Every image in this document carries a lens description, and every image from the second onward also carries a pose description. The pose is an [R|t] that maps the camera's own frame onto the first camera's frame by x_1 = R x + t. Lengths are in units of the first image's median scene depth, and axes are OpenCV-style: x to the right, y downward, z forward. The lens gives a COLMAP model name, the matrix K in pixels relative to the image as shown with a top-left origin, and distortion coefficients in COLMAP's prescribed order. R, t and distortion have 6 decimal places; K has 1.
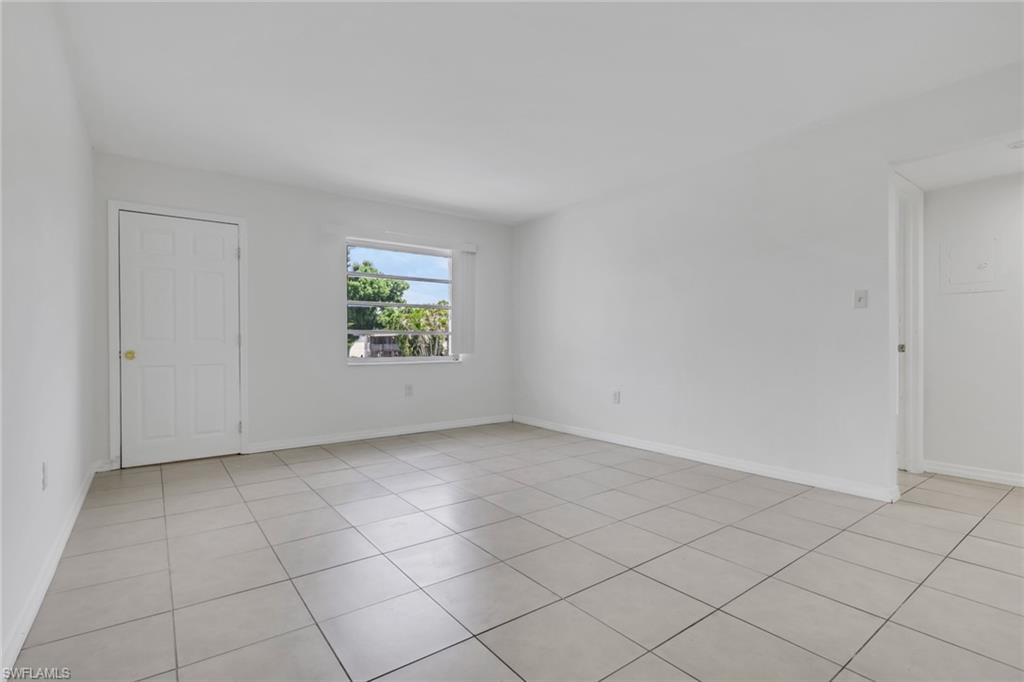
lens RADIAL K [[481.6, 0, 511.0], [0, 481.6, 346.3], [0, 0, 1]] dist [0.000398, 0.002022]
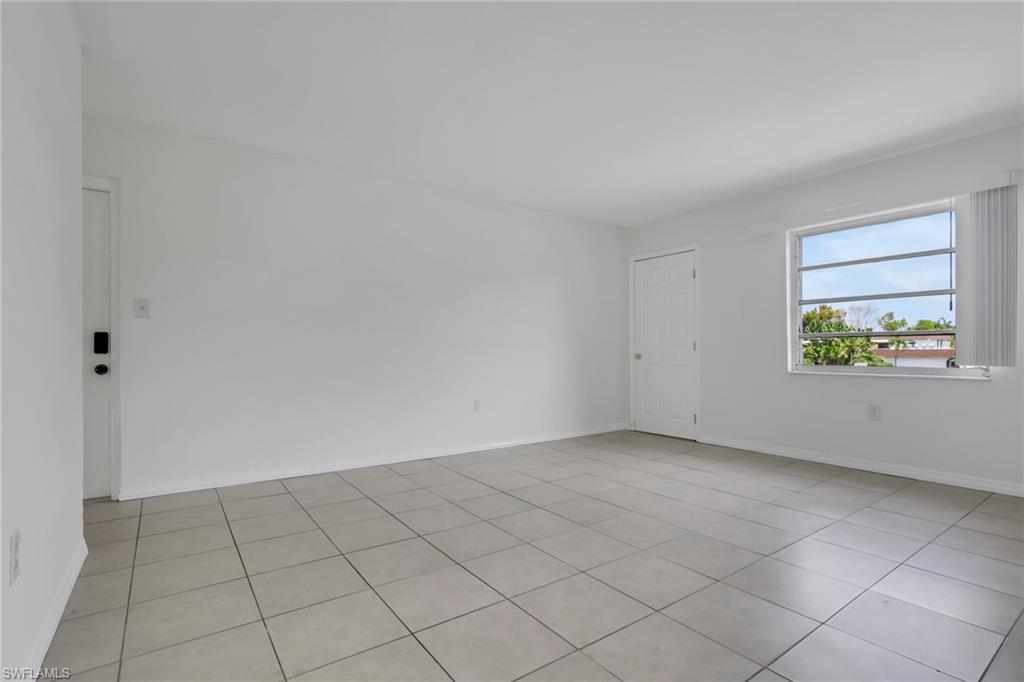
lens RADIAL K [[481.6, 0, 511.3], [0, 481.6, 344.7], [0, 0, 1]] dist [0.000398, 0.002022]
pose [[-0.005881, -0.004946, -0.999970, 0.547861], [-0.004214, 0.999979, -0.004921, -0.006610], [0.999974, 0.004185, -0.005901, 0.469144]]
